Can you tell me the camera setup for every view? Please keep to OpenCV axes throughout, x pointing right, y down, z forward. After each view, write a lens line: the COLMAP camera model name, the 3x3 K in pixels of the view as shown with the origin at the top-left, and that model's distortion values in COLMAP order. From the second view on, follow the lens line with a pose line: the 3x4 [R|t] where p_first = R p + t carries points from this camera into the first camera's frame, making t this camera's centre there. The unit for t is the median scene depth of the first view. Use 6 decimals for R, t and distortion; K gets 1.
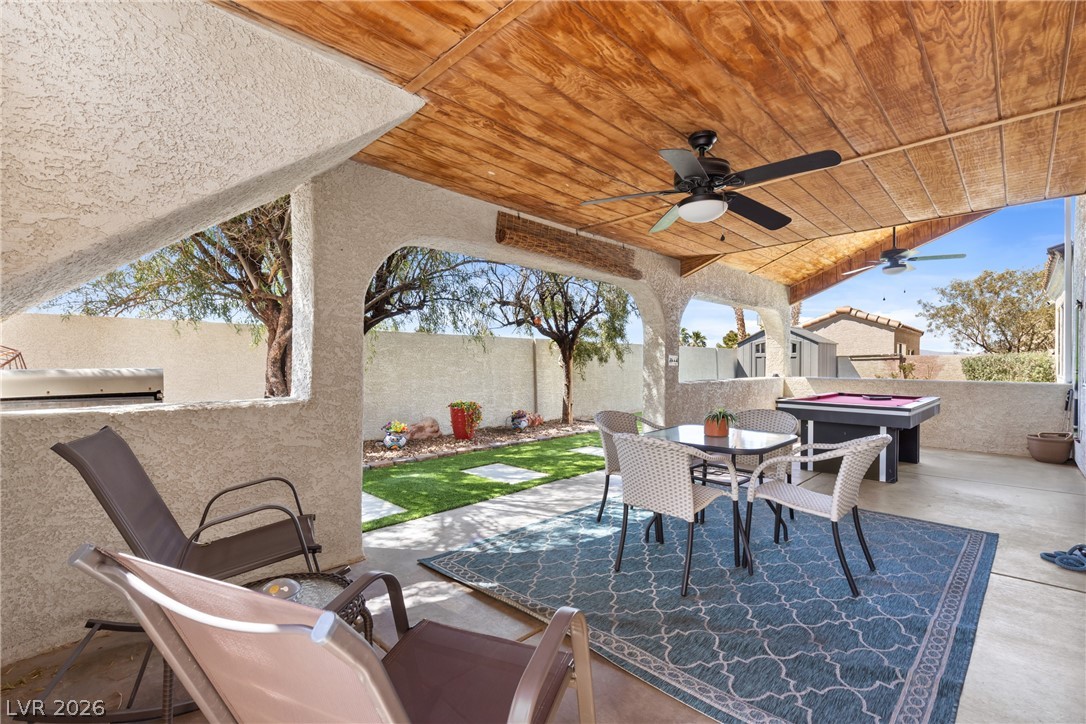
lens RADIAL K [[486.4, 0, 546.2], [0, 486.4, 362.4], [0, 0, 1]] dist [0.008813, -0.002119]
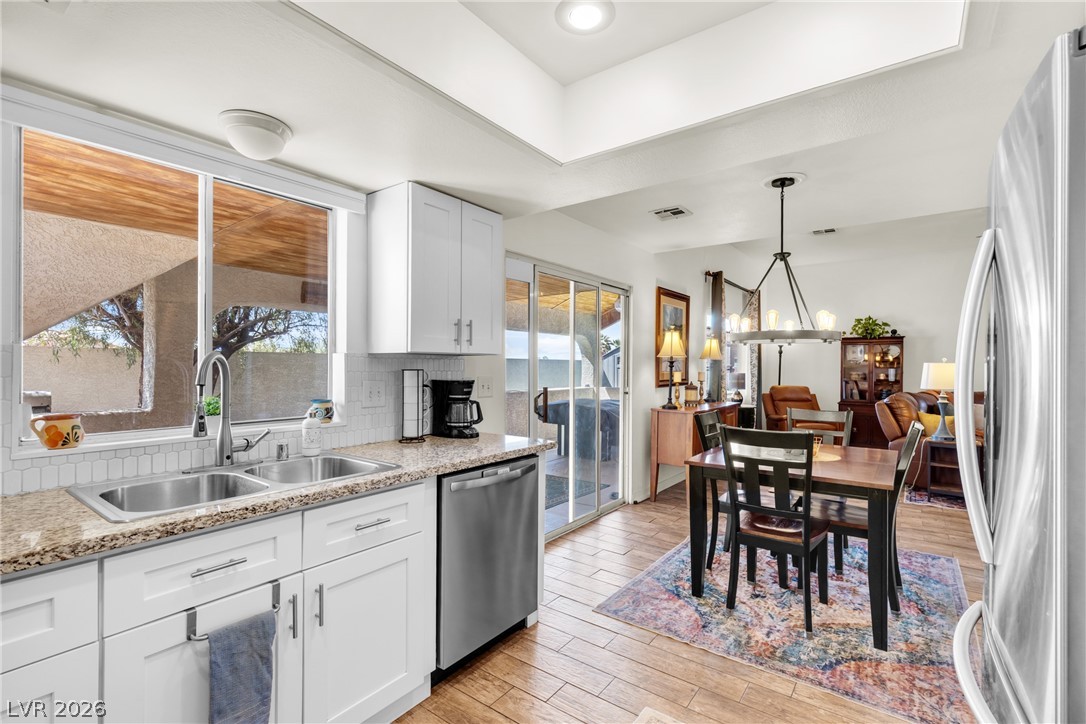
lens RADIAL K [[486.4, 0, 542.4], [0, 486.4, 364.3], [0, 0, 1]] dist [0.008813, -0.002119]
pose [[0.991710, 0.001394, 0.128489, 0.588306], [-0.000521, 0.999977, -0.006831, -0.063219], [-0.128496, 0.006708, 0.991687, -0.774361]]
